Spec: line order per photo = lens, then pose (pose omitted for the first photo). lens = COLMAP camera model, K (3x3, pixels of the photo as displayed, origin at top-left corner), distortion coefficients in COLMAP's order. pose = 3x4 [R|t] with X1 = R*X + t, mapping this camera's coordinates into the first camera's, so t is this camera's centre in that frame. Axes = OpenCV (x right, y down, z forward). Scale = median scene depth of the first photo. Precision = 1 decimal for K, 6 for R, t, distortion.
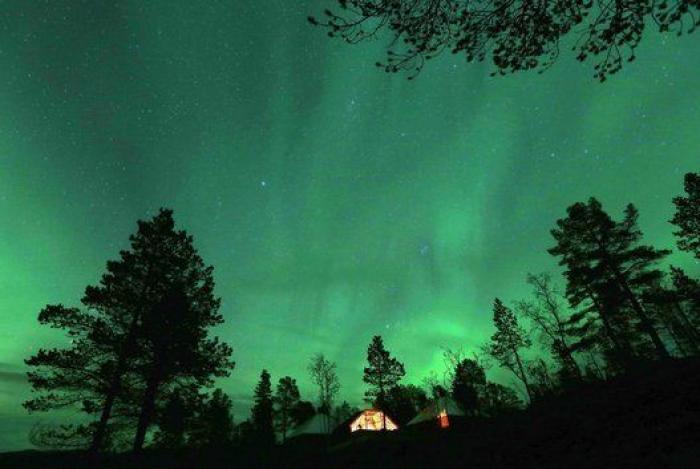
lens RADIAL K [[328.9, 0, 350.4], [0, 328.9, 224.9], [0, 0, 1]] dist [-0.052747, 0.019164]
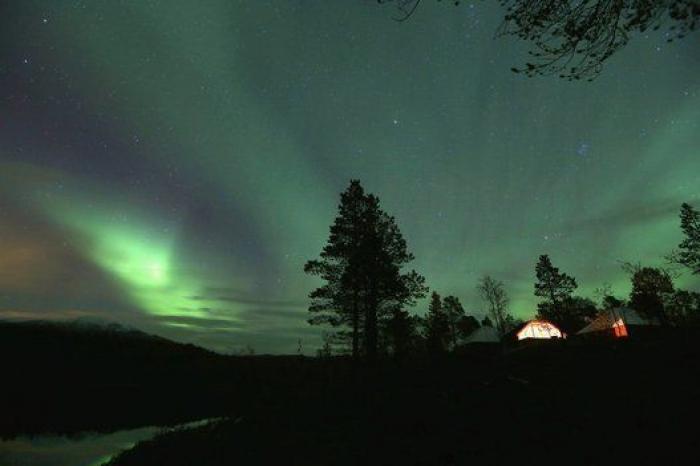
lens RADIAL K [[328.9, 0, 350.4], [0, 328.9, 223.4], [0, 0, 1]] dist [-0.052747, 0.019164]
pose [[0.910632, -0.132640, -0.391351, -0.066866], [0.213381, 0.961981, 0.170473, -0.077030], [0.353861, -0.238745, 0.904314, -0.161731]]
